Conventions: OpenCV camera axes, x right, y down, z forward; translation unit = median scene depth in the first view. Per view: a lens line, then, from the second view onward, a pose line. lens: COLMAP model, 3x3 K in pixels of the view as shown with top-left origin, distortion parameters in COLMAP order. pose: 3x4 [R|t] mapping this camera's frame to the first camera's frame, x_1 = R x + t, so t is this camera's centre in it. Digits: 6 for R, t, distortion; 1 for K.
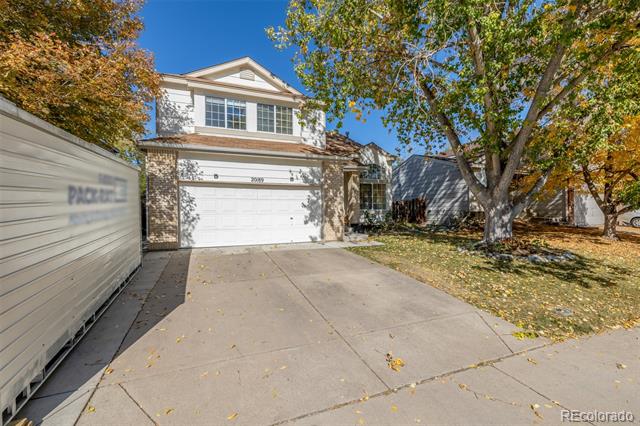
lens RADIAL K [[271.1, 0, 321.7], [0, 271.1, 209.9], [0, 0, 1]] dist [0.000381, -0.000475]
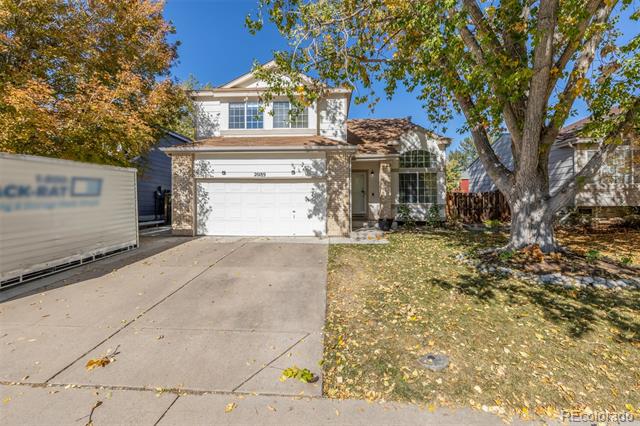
lens RADIAL K [[271.1, 0, 319.6], [0, 271.1, 201.5], [0, 0, 1]] dist [0.000381, -0.000475]
pose [[0.907115, -0.001523, -0.420879, 0.391384], [-0.002112, 0.999964, -0.008169, 0.002191], [0.420877, 0.008299, 0.907080, 0.129955]]
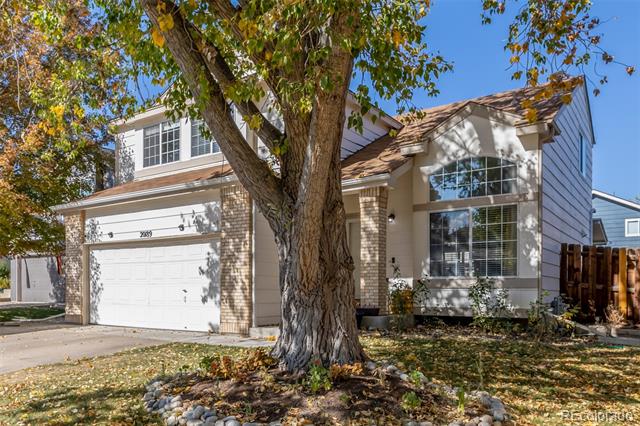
lens RADIAL K [[517.6, 0, 270.6], [0, 517.6, 293.1], [0, 0, 1]] dist [-0.006782, 0.006659]
pose [[0.510625, 0.011819, -0.859722, 0.989076], [-0.001807, 0.999918, 0.012673, 0.019857], [0.859802, -0.004917, 0.510605, 0.559571]]
